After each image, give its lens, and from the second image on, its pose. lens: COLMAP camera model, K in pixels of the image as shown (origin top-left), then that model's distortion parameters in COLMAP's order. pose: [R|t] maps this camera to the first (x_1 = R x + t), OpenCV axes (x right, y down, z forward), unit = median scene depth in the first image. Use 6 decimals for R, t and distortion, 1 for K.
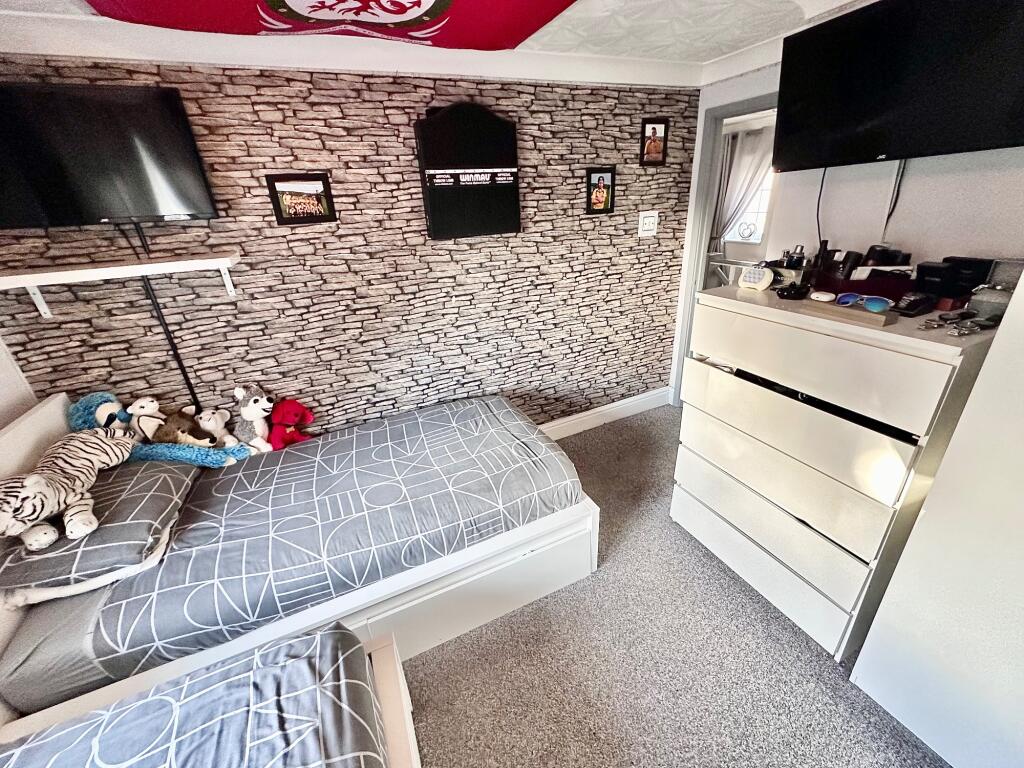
lens RADIAL K [[408.4, 0, 514.7], [0, 408.4, 387.6], [0, 0, 1]] dist [-0.001749, 0.001062]
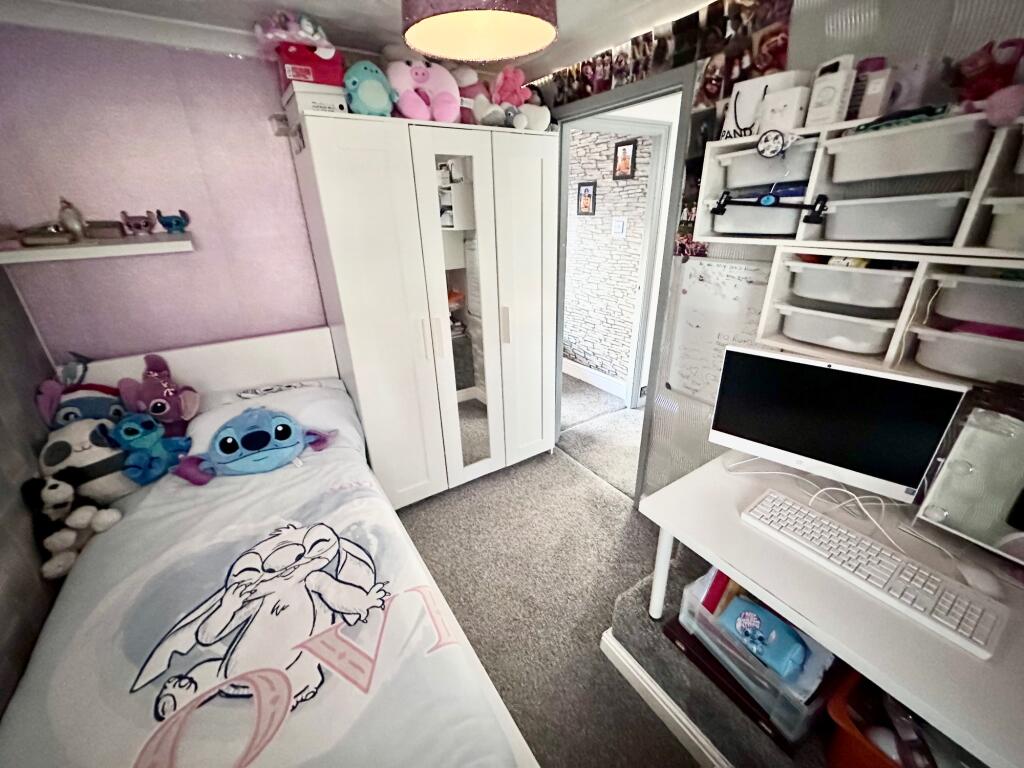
lens RADIAL K [[408.4, 0, 512.0], [0, 408.4, 379.9], [0, 0, 1]] dist [-0.001749, 0.001062]
pose [[0.147166, 0.439832, -0.885940, 1.643159], [-0.395718, 0.847068, 0.354800, -0.346098], [0.906504, 0.298368, 0.298709, 0.529811]]
